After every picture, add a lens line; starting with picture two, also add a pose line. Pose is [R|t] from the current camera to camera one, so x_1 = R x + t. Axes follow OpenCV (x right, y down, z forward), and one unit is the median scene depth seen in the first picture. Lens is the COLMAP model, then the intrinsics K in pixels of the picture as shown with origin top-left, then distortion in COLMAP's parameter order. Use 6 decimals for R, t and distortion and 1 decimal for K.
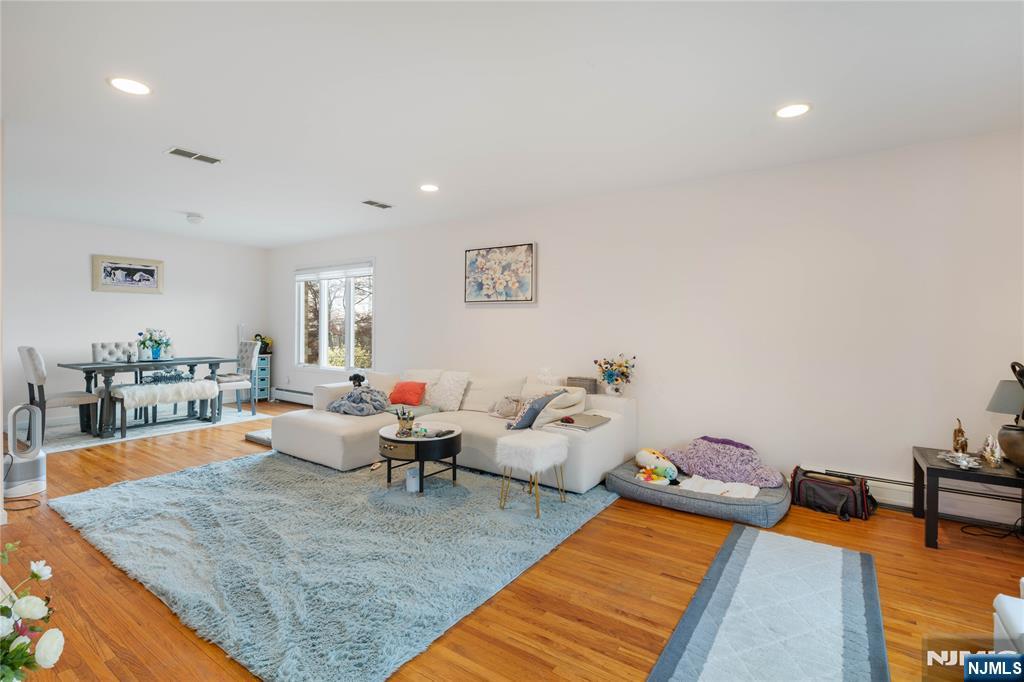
lens RADIAL K [[468.7, 0, 512.9], [0, 468.7, 334.4], [0, 0, 1]] dist [-0.002495, 0.000228]
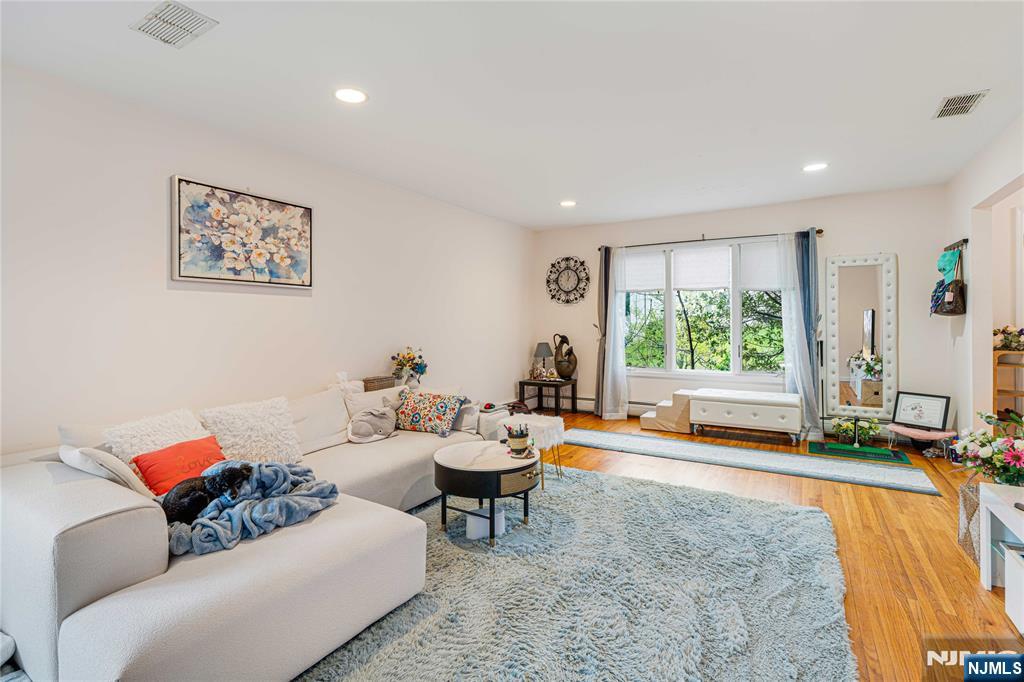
lens RADIAL K [[468.7, 0, 512.8], [0, 468.7, 317.5], [0, 0, 1]] dist [-0.002495, 0.000228]
pose [[-0.031149, -0.002624, 0.999511, -0.671879], [0.017825, 0.999836, 0.003180, -0.019227], [-0.999356, 0.017916, -0.031097, 0.678682]]
